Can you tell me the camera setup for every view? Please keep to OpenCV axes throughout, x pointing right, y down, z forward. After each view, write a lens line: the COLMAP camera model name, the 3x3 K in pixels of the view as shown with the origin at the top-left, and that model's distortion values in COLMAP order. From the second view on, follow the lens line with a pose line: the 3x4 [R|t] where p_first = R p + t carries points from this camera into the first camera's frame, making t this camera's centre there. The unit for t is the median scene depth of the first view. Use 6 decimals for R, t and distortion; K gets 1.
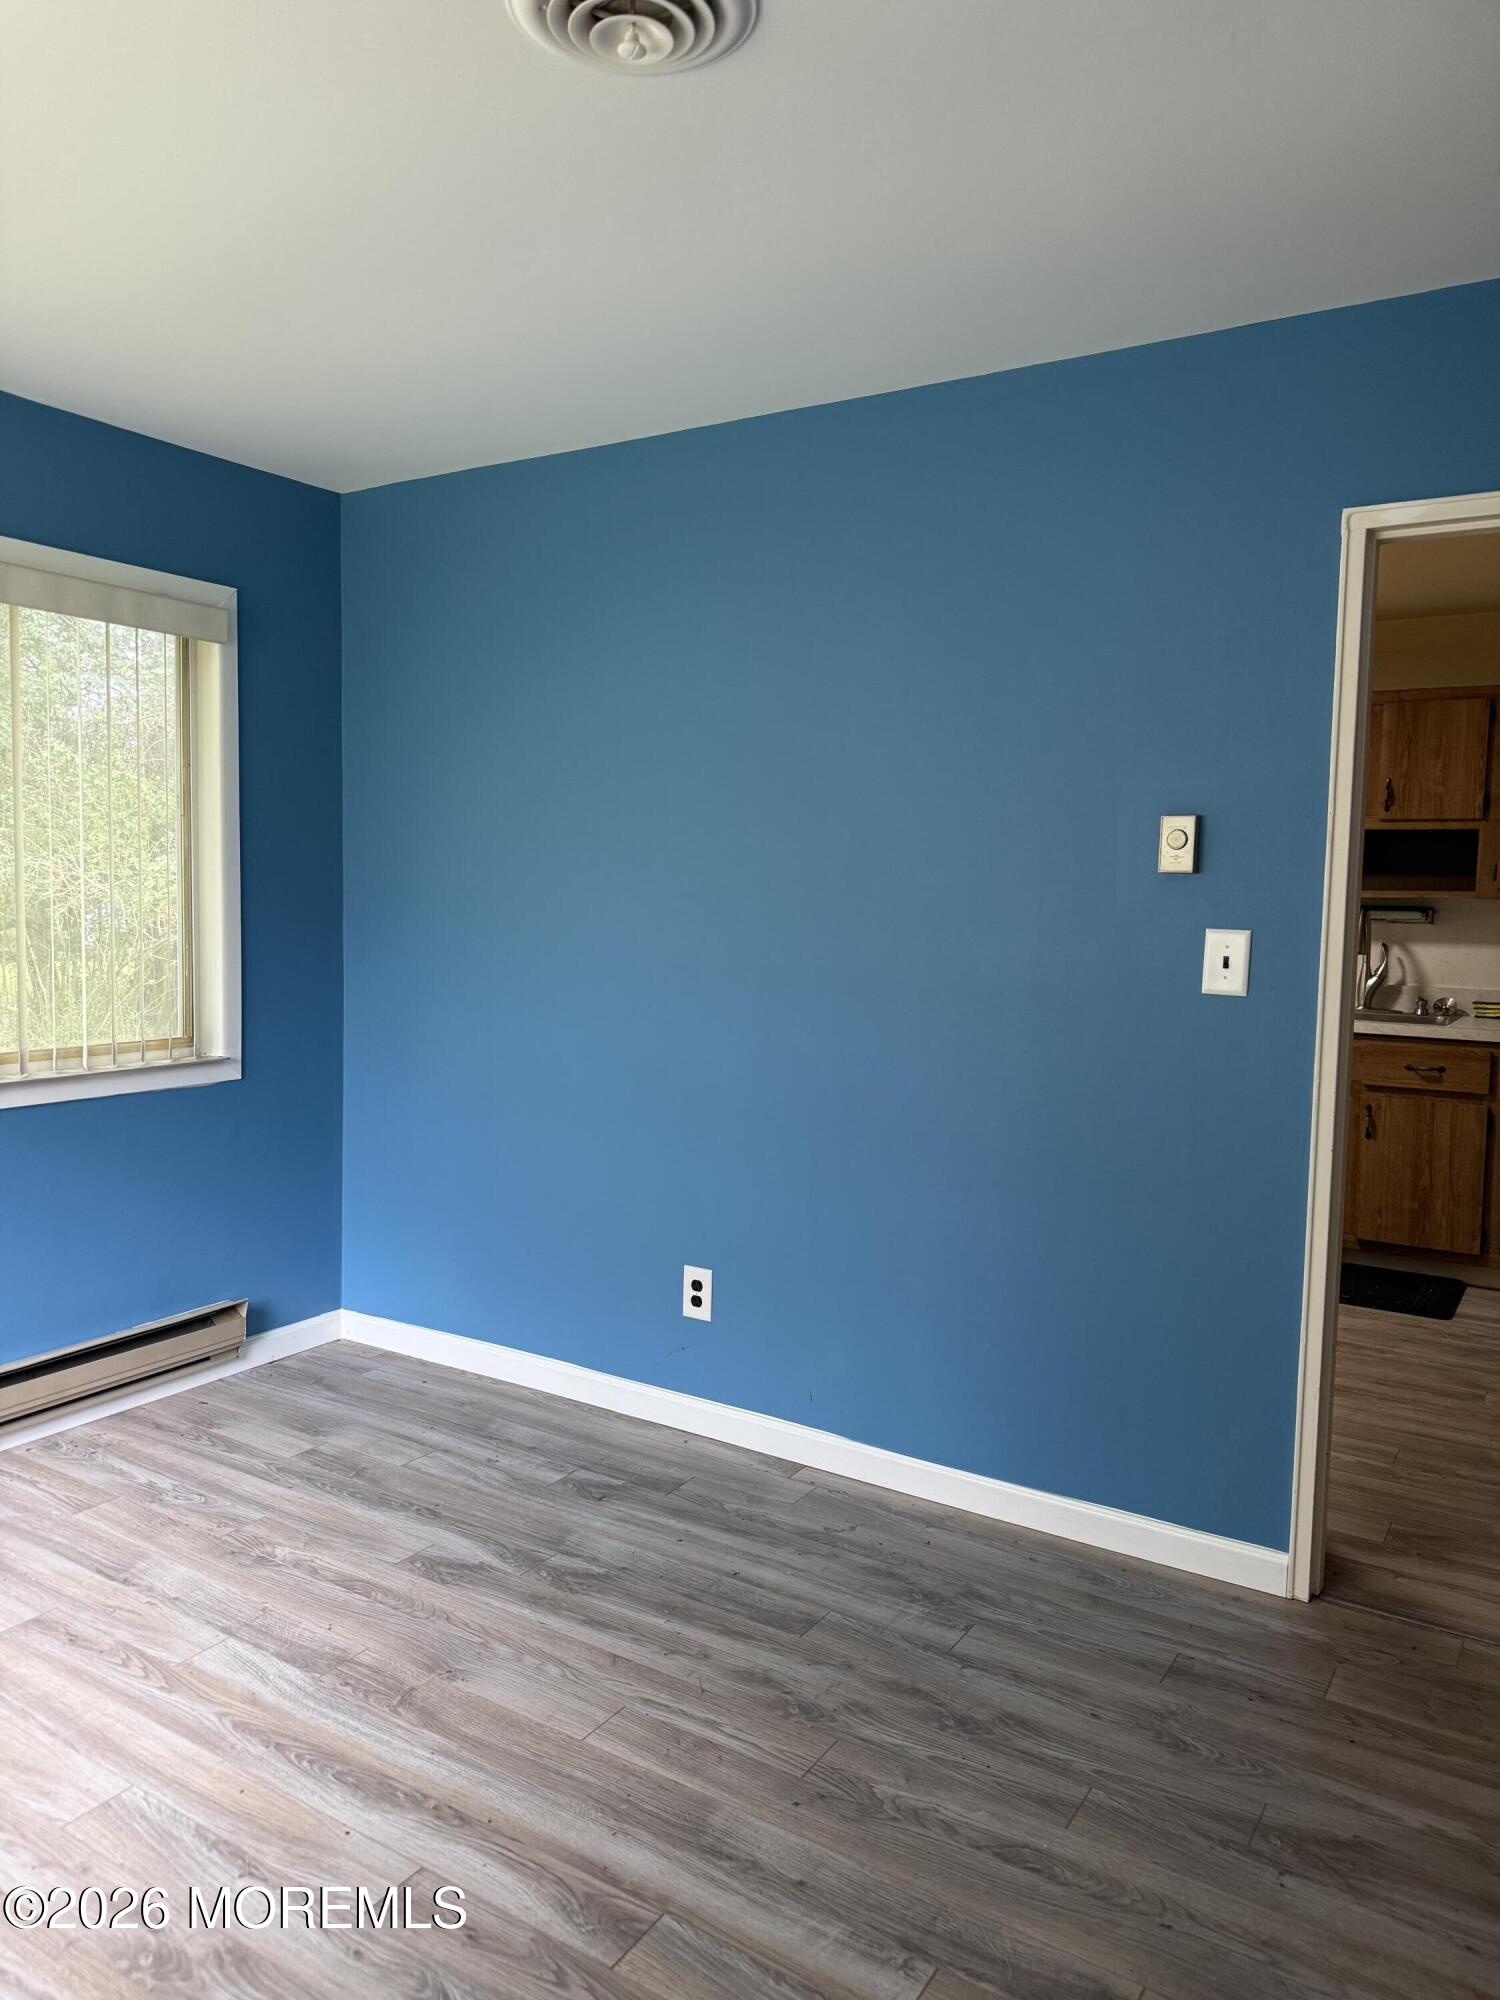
lens RADIAL K [[1393.8, 0, 685.3], [0, 1393.8, 988.5], [0, 0, 1]] dist [-0.044379, 0.004188]
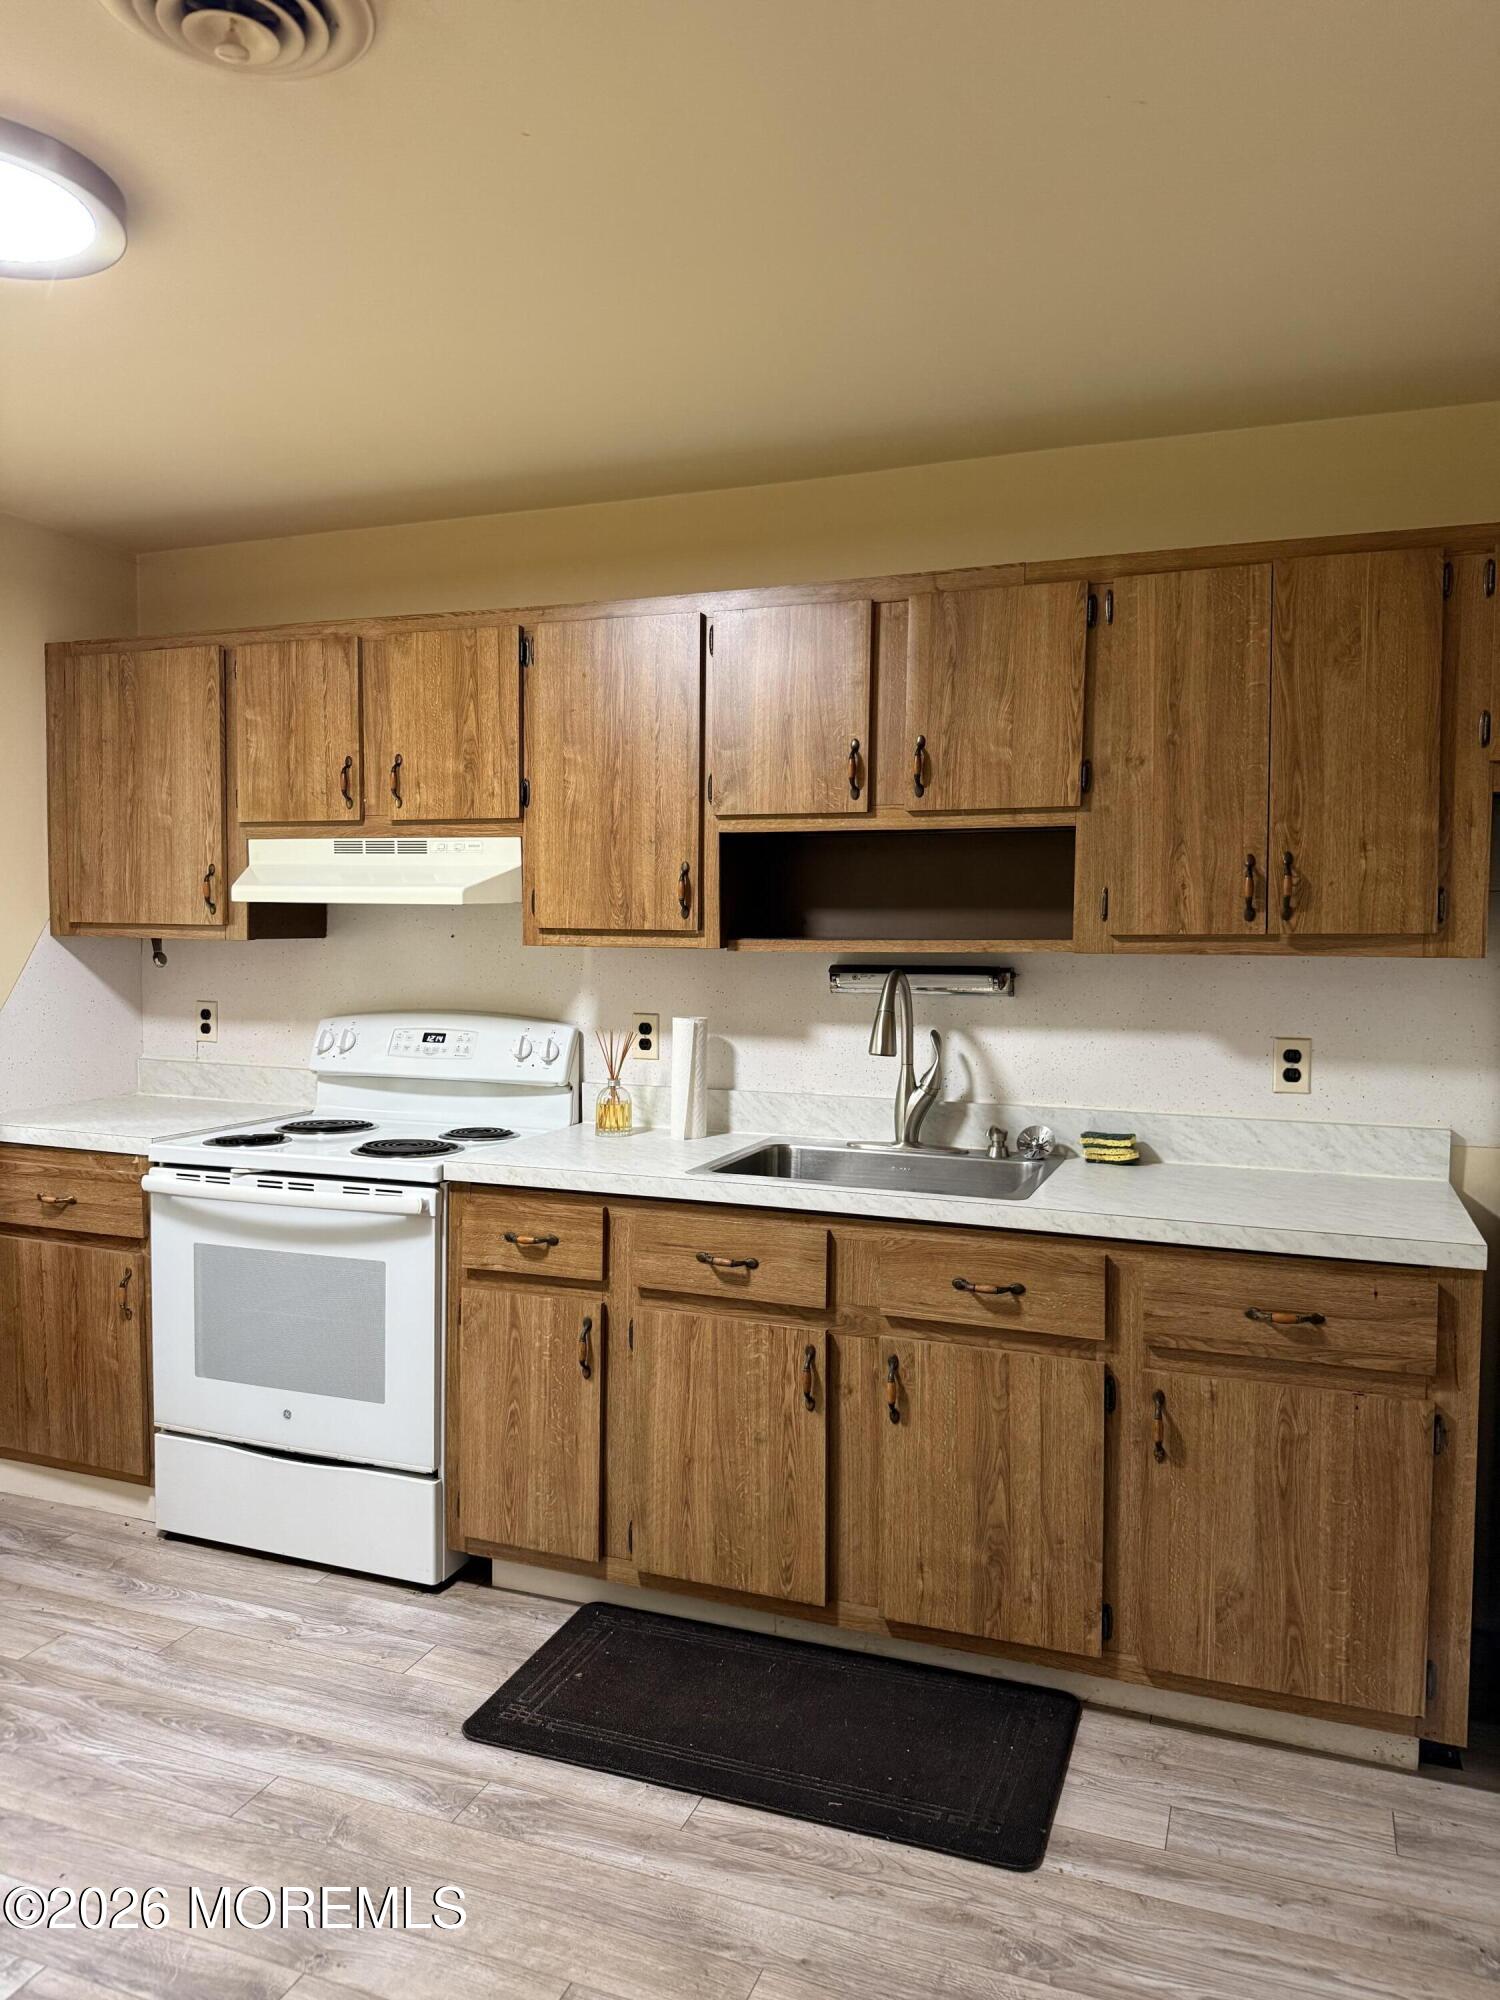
lens RADIAL K [[1412.2, 0, 711.1], [0, 1412.2, 983.7], [0, 0, 1]] dist [0.002060, 0.001515]
pose [[0.972736, -0.021427, 0.230922, 0.307183], [0.028060, 0.999281, -0.025479, -0.043648], [-0.230210, 0.031264, 0.972639, 0.491709]]
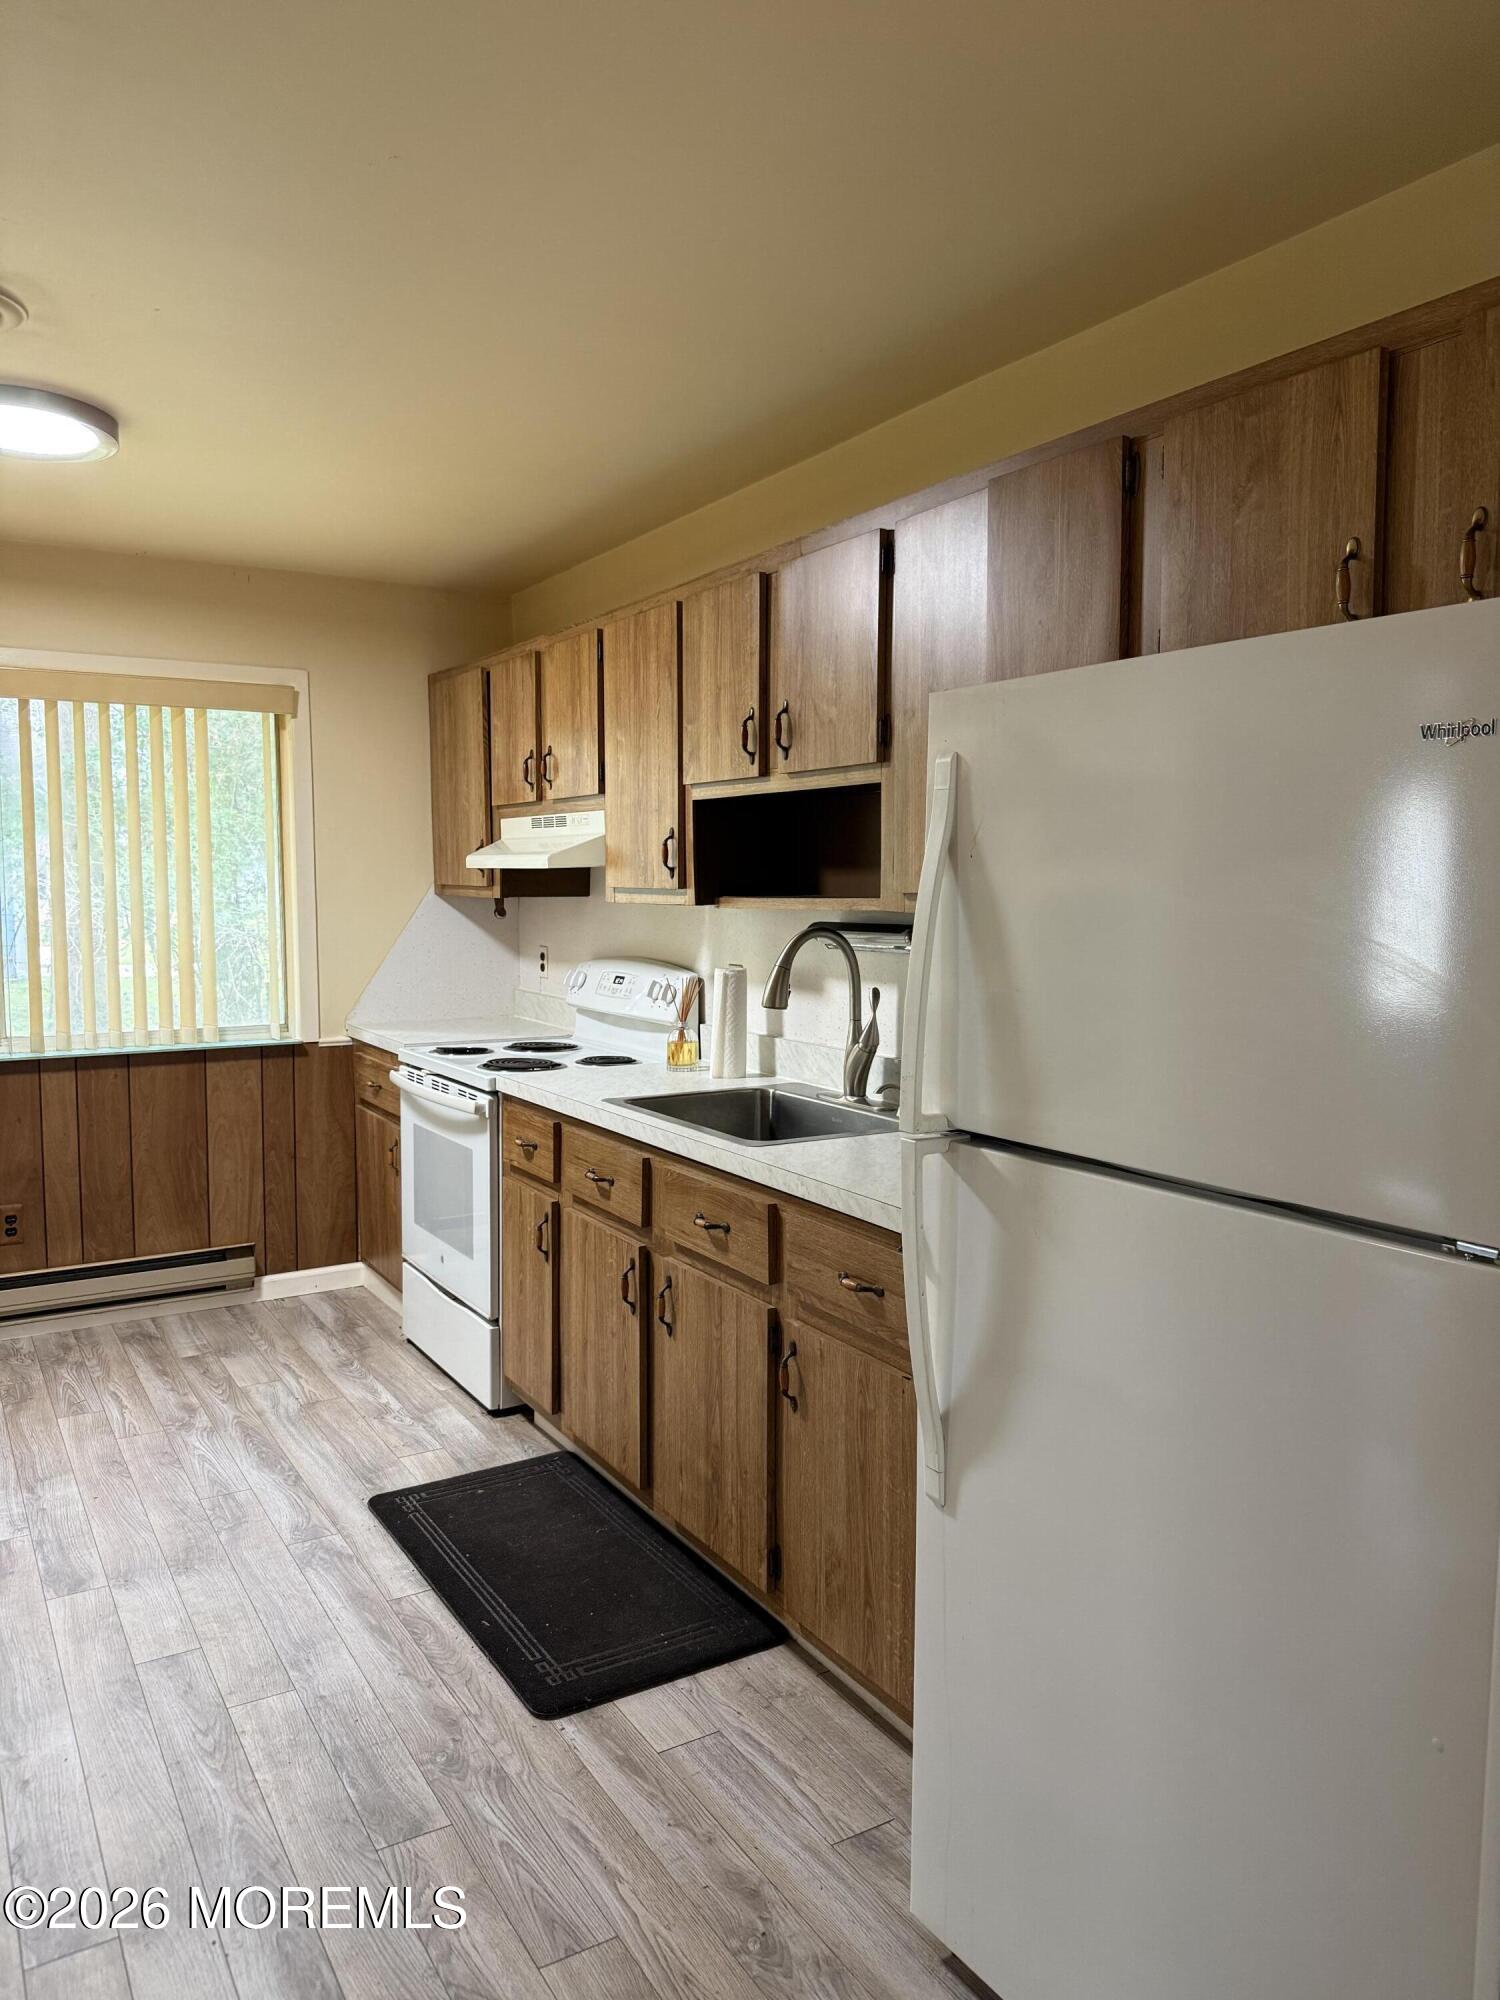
lens RADIAL K [[1402.0, 0, 750.0], [0, 1402.0, 1000.0], [0, 0, 1]] dist [0.089092, -0.104665]
pose [[0.909838, 0.018622, -0.414545, 0.756541], [-0.017384, 0.999826, 0.006758, -0.033849], [0.414598, 0.001058, 0.910004, 0.479978]]
